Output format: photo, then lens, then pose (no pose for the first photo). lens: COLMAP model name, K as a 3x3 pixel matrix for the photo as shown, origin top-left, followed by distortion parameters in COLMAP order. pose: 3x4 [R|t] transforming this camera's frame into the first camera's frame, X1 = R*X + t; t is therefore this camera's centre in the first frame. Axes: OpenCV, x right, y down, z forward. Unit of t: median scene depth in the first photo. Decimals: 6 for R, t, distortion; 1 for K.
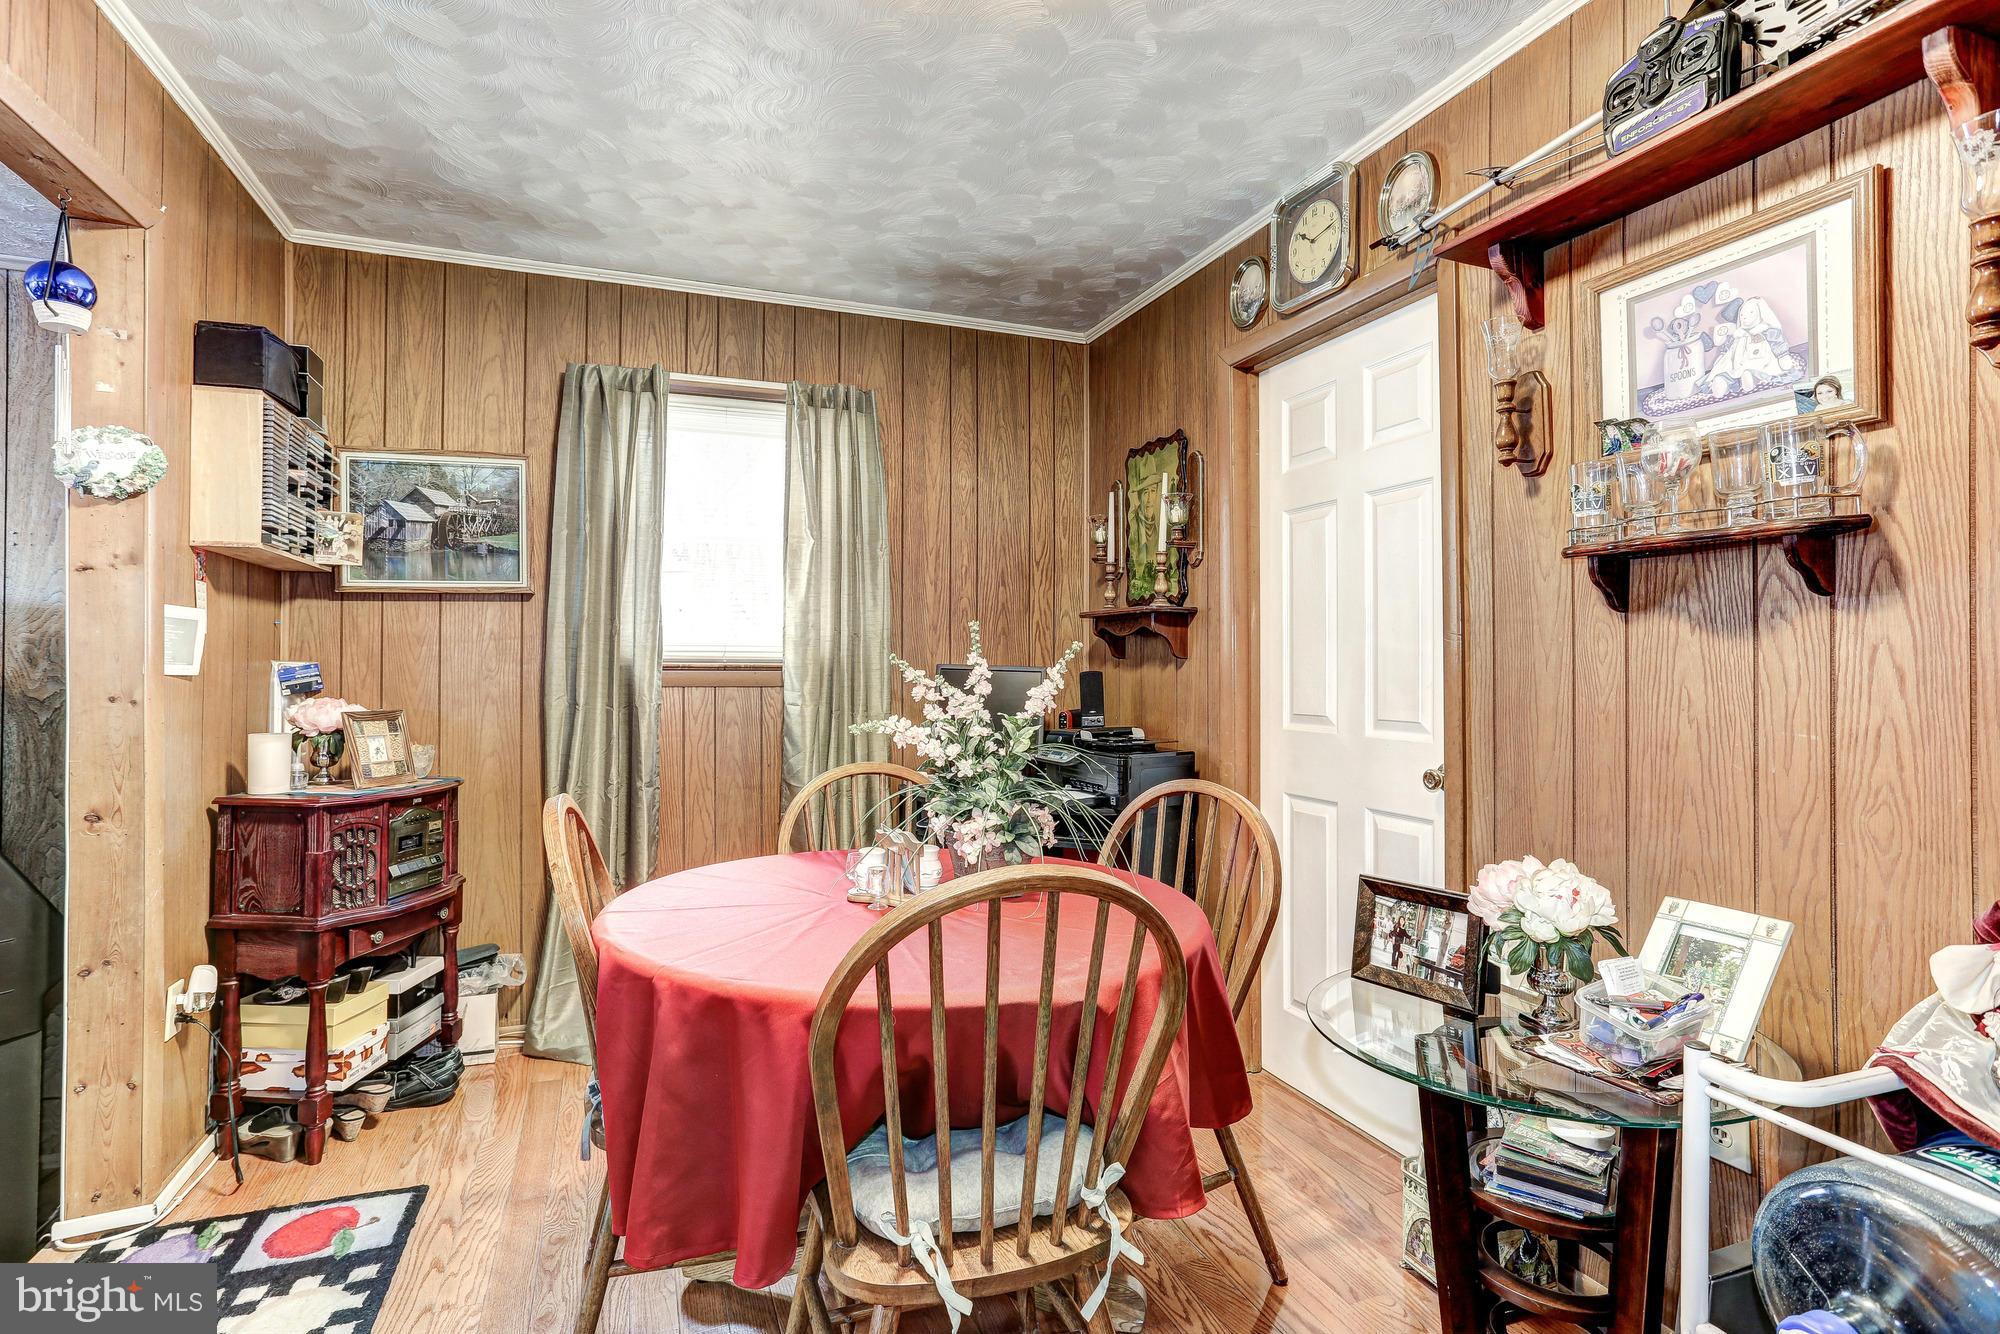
lens RADIAL K [[972.5, 0, 1003.6], [0, 972.5, 646.7], [0, 0, 1]] dist [-0.015544, 0.001398]
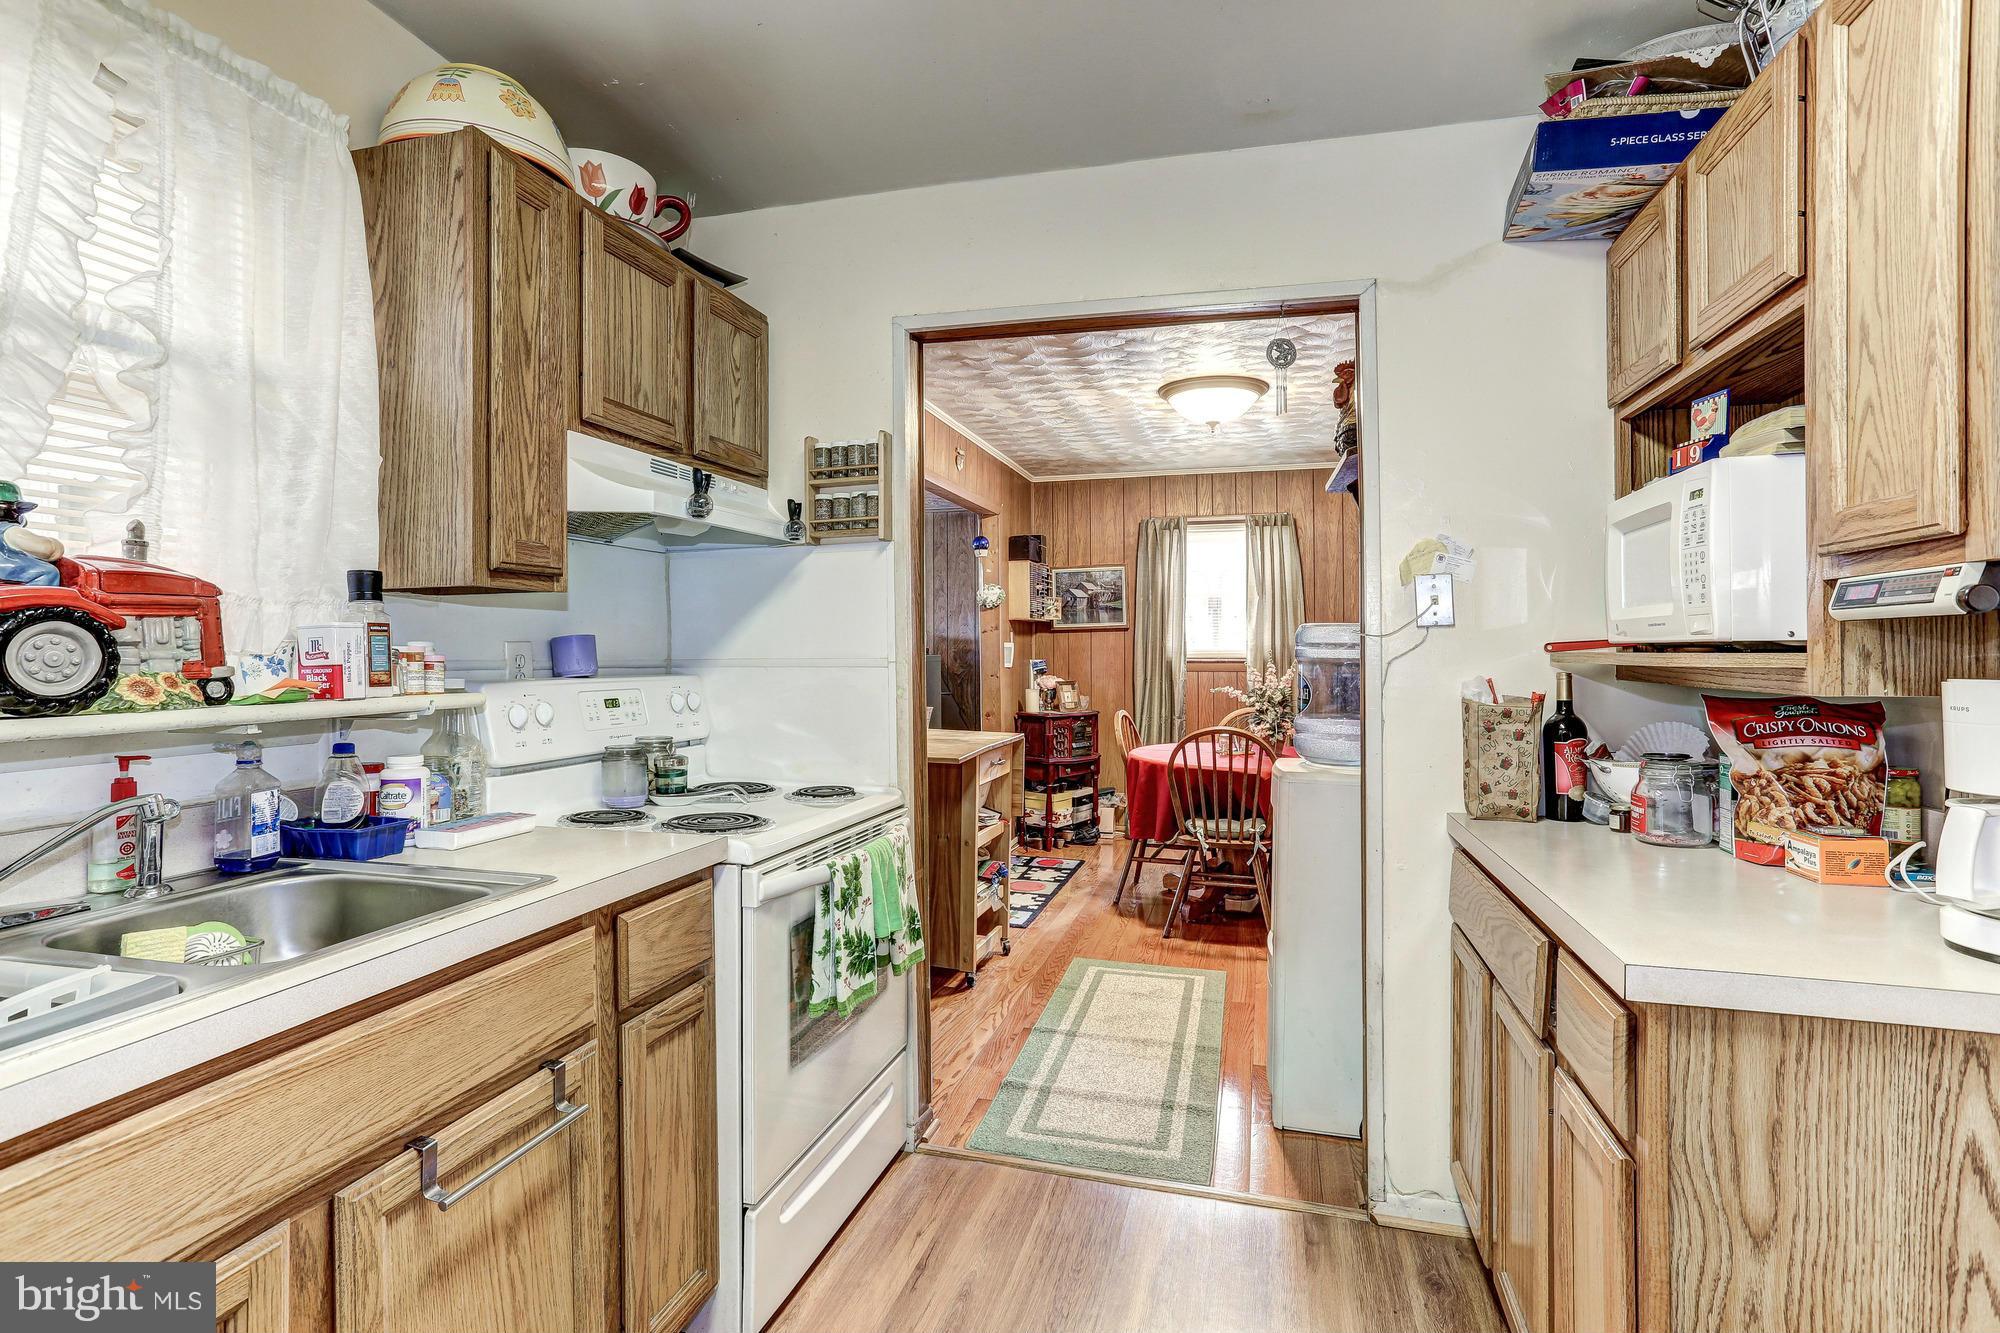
lens RADIAL K [[972.5, 0, 1000.5], [0, 972.5, 655.9], [0, 0, 1]] dist [-0.015544, 0.001398]
pose [[0.803232, 0.003255, -0.595658, 0.657181], [0.014626, 0.999576, 0.025185, -0.058951], [0.595487, -0.028942, 0.802843, -1.036836]]
